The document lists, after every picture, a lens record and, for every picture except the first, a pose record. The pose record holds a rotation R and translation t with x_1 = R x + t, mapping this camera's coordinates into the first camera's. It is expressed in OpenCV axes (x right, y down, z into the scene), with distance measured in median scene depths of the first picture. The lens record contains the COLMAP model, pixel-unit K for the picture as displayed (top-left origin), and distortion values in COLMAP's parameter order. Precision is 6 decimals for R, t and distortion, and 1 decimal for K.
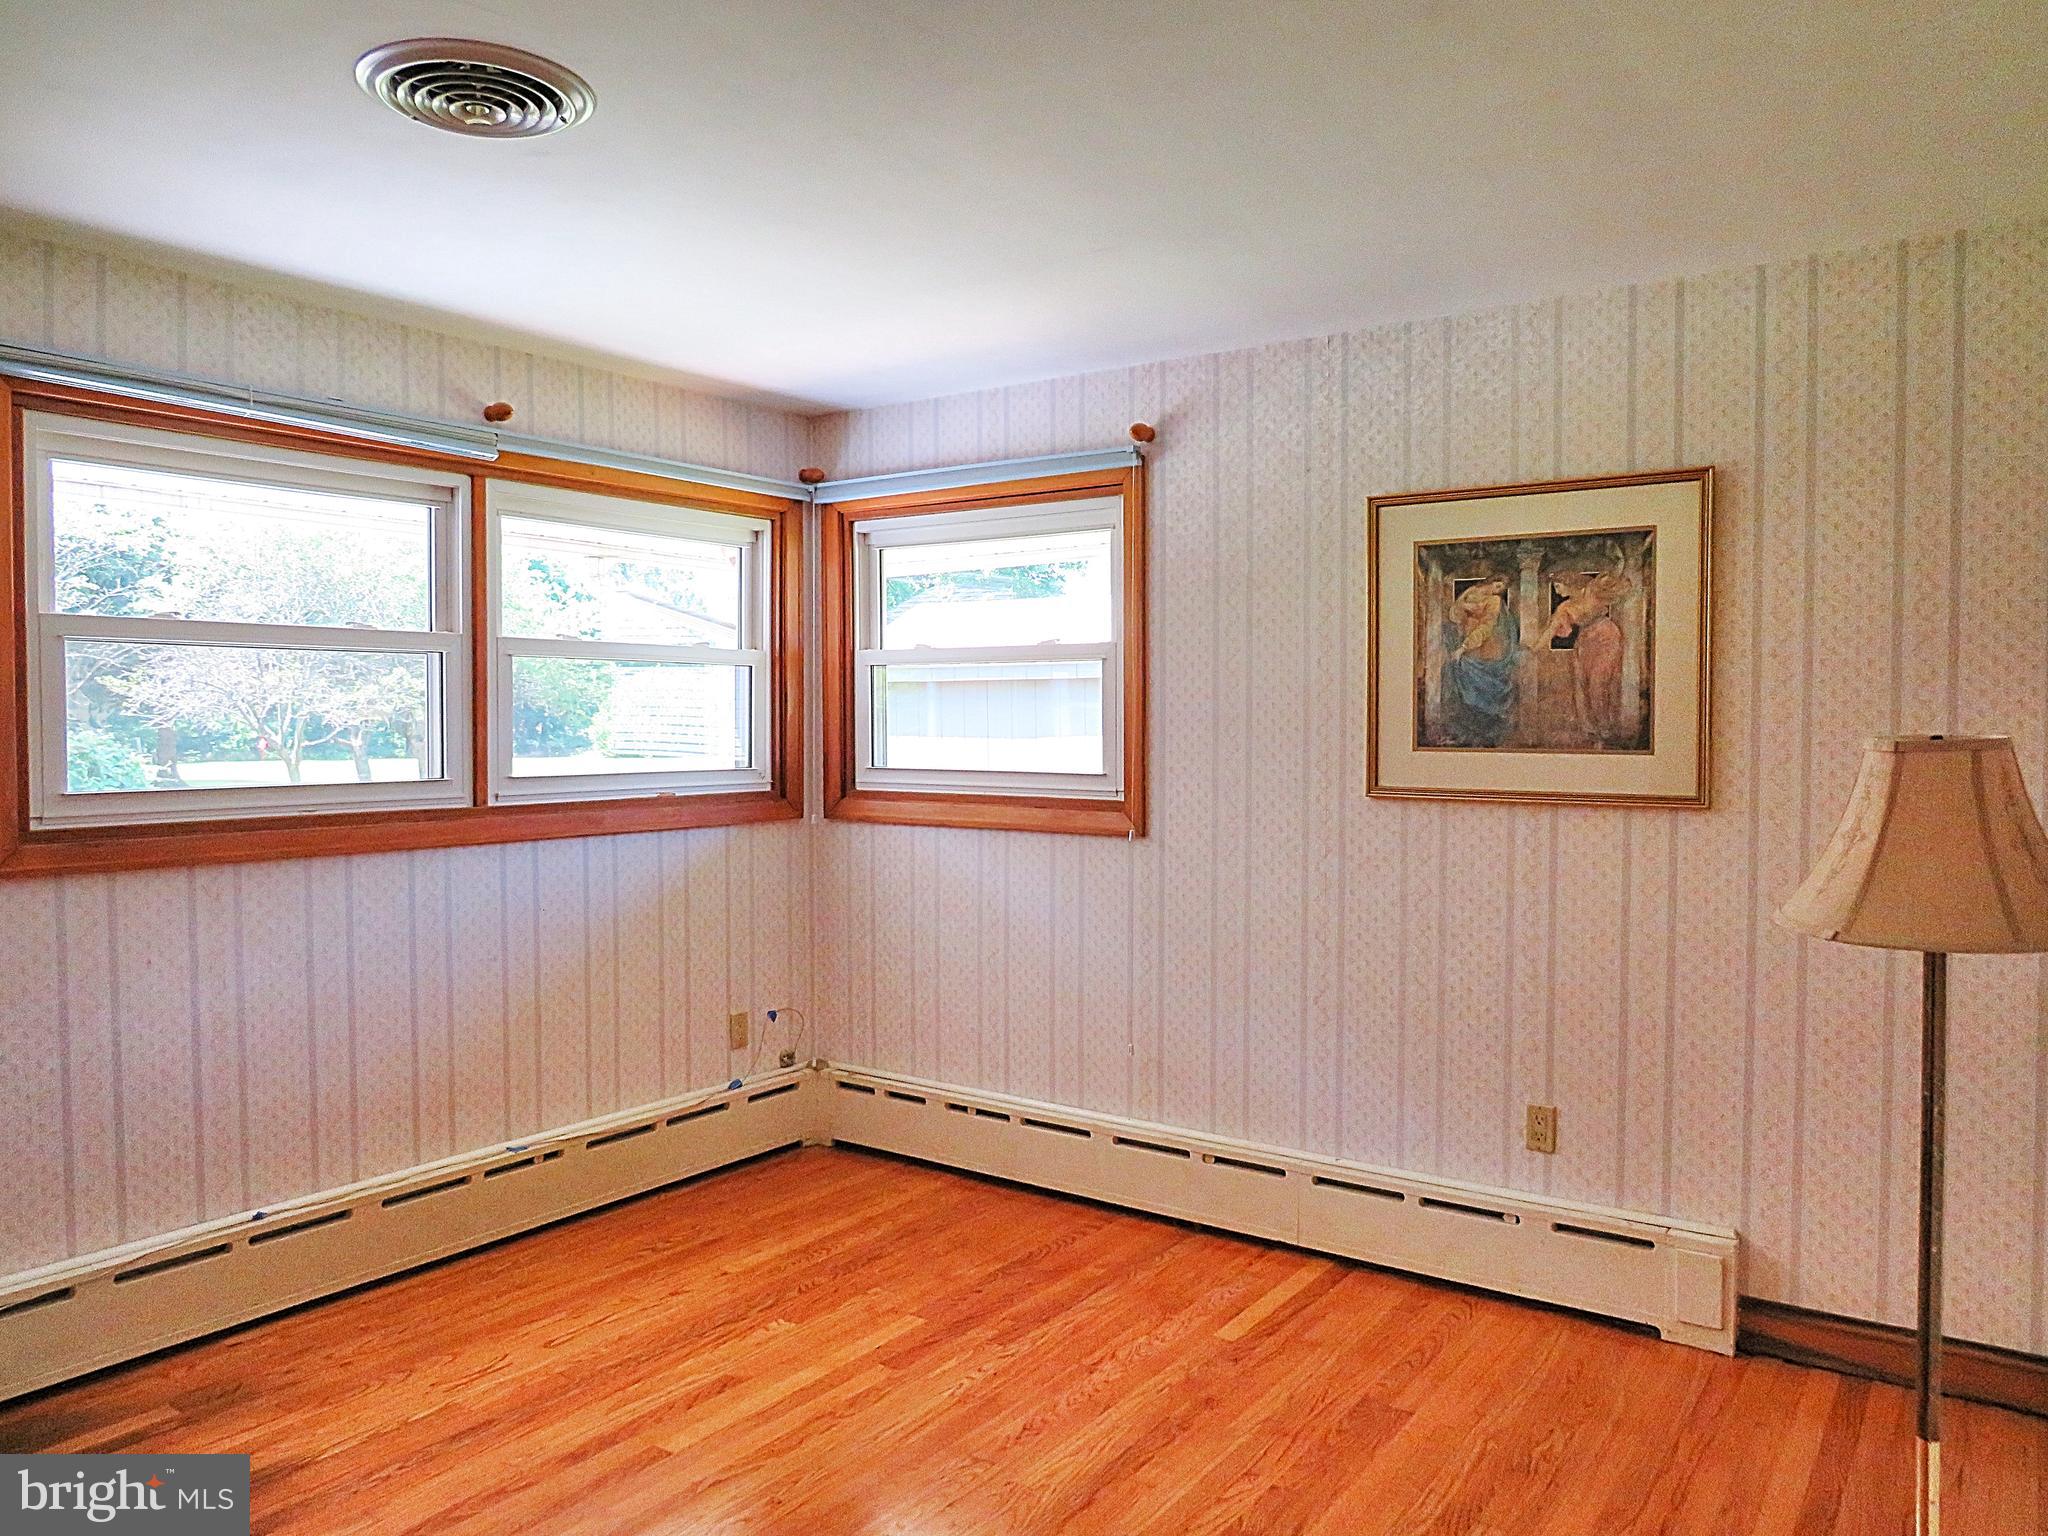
lens RADIAL K [[1442.7, 0, 1014.7], [0, 1442.7, 759.0], [0, 0, 1]] dist [-0.038397, 0.023062]
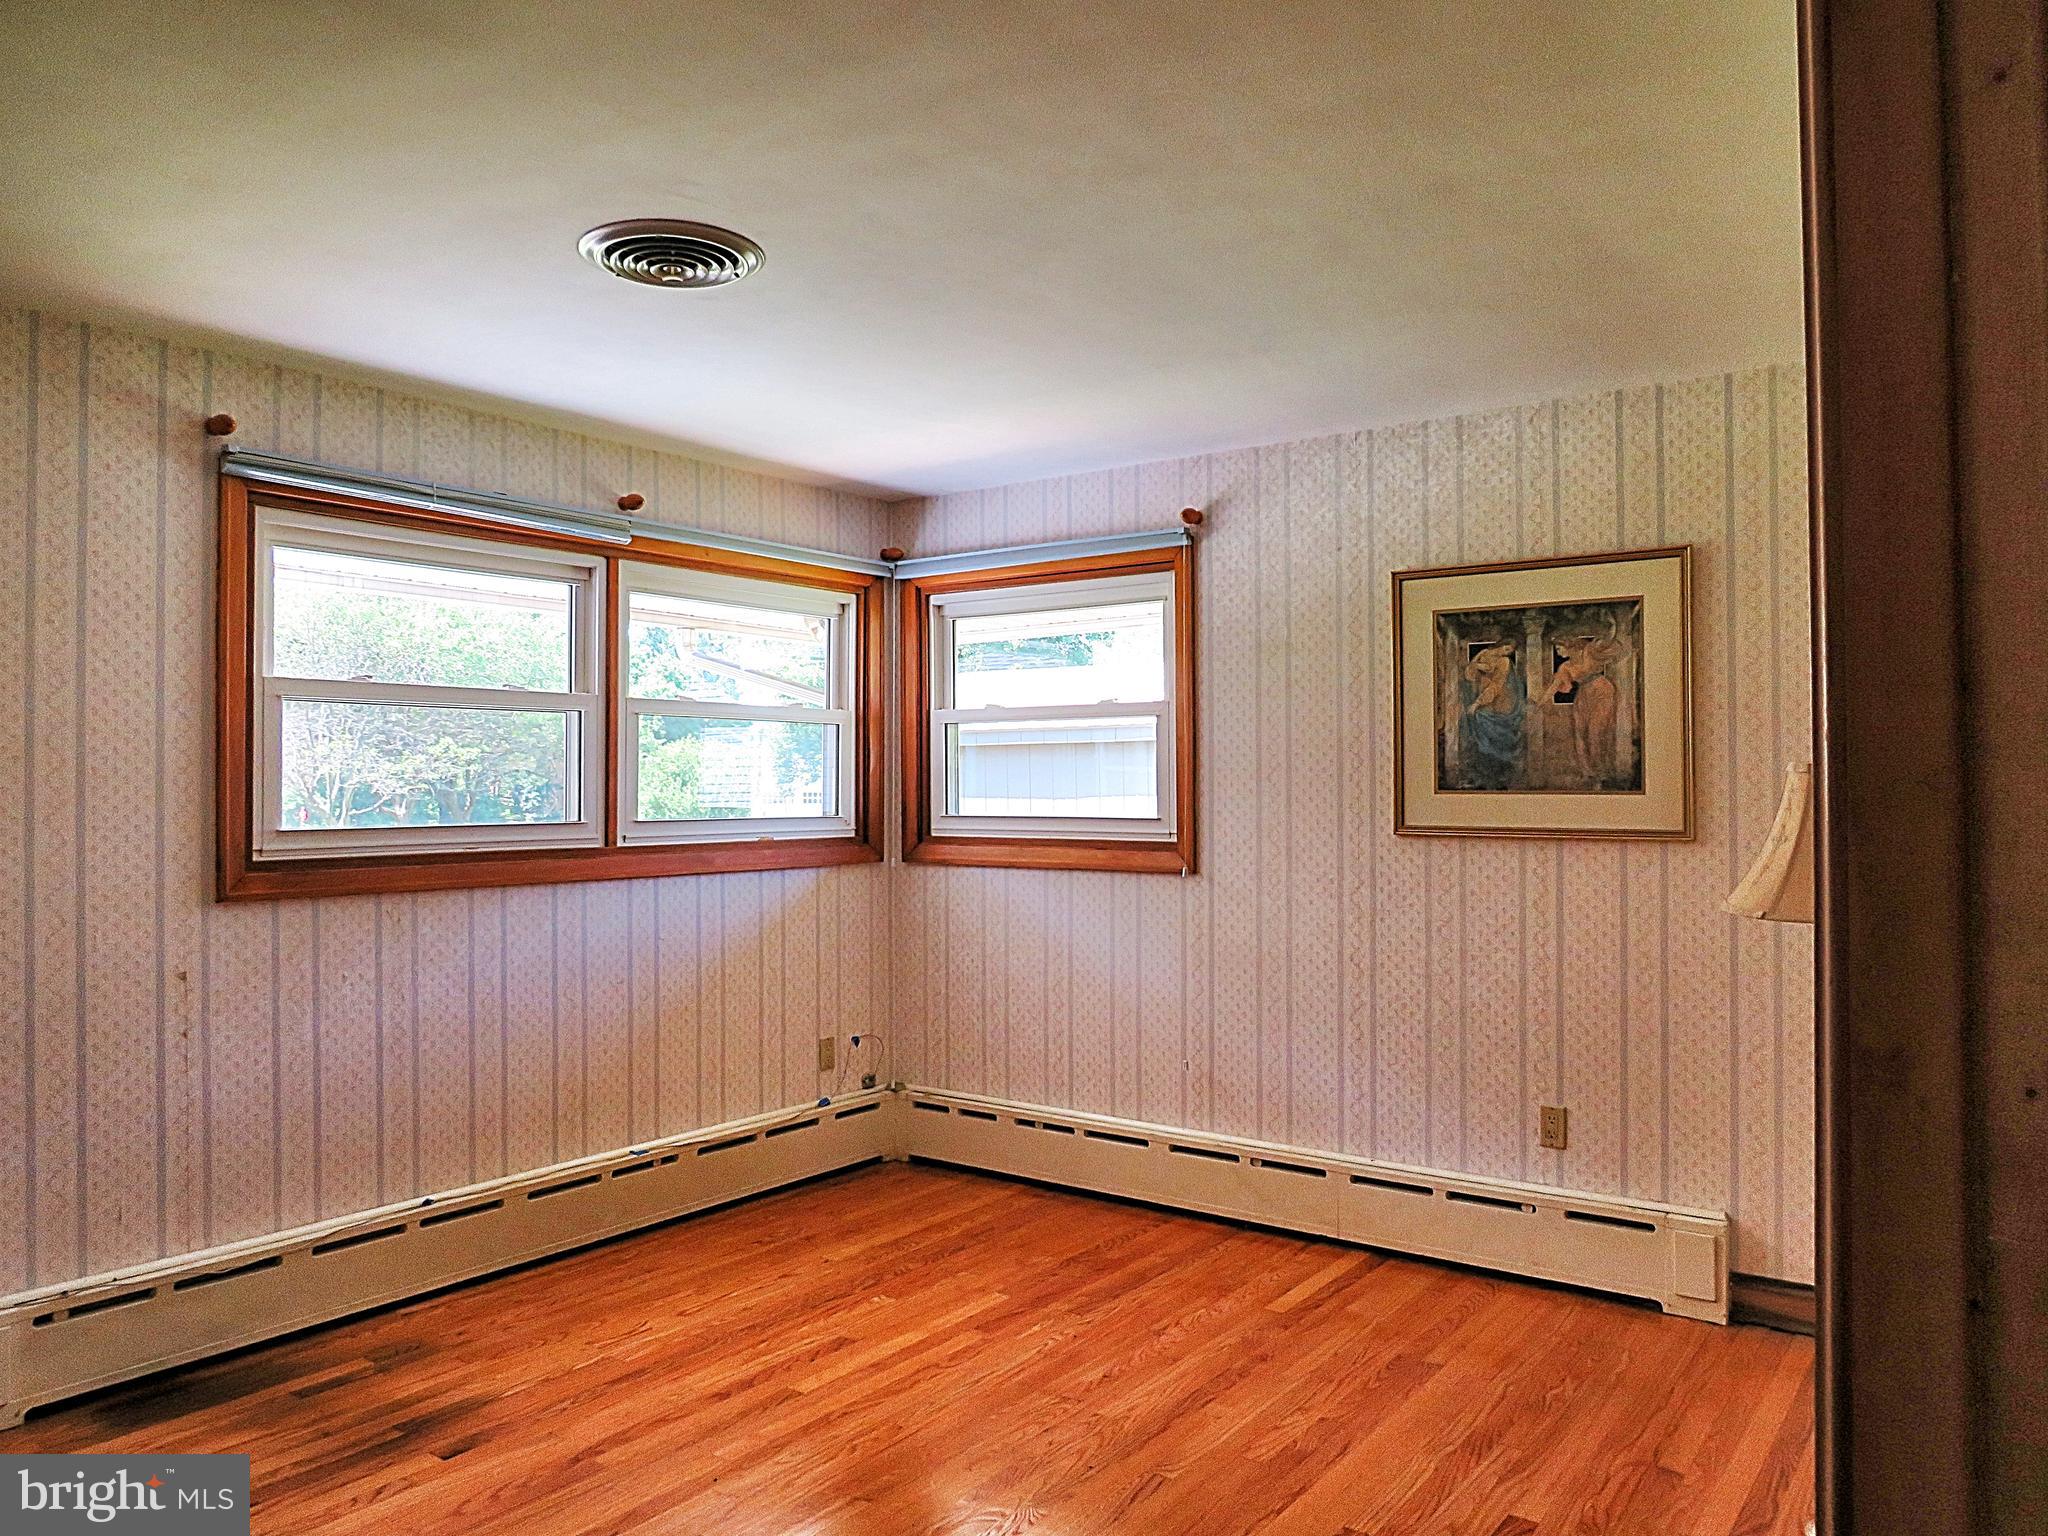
lens RADIAL K [[1442.7, 0, 1014.7], [0, 1442.7, 772.9], [0, 0, 1]] dist [-0.038397, 0.023062]
pose [[0.999860, -0.003710, -0.016328, -0.037083], [0.003074, 0.999242, -0.038814, 0.021366], [0.016460, 0.038758, 0.999113, -0.144516]]
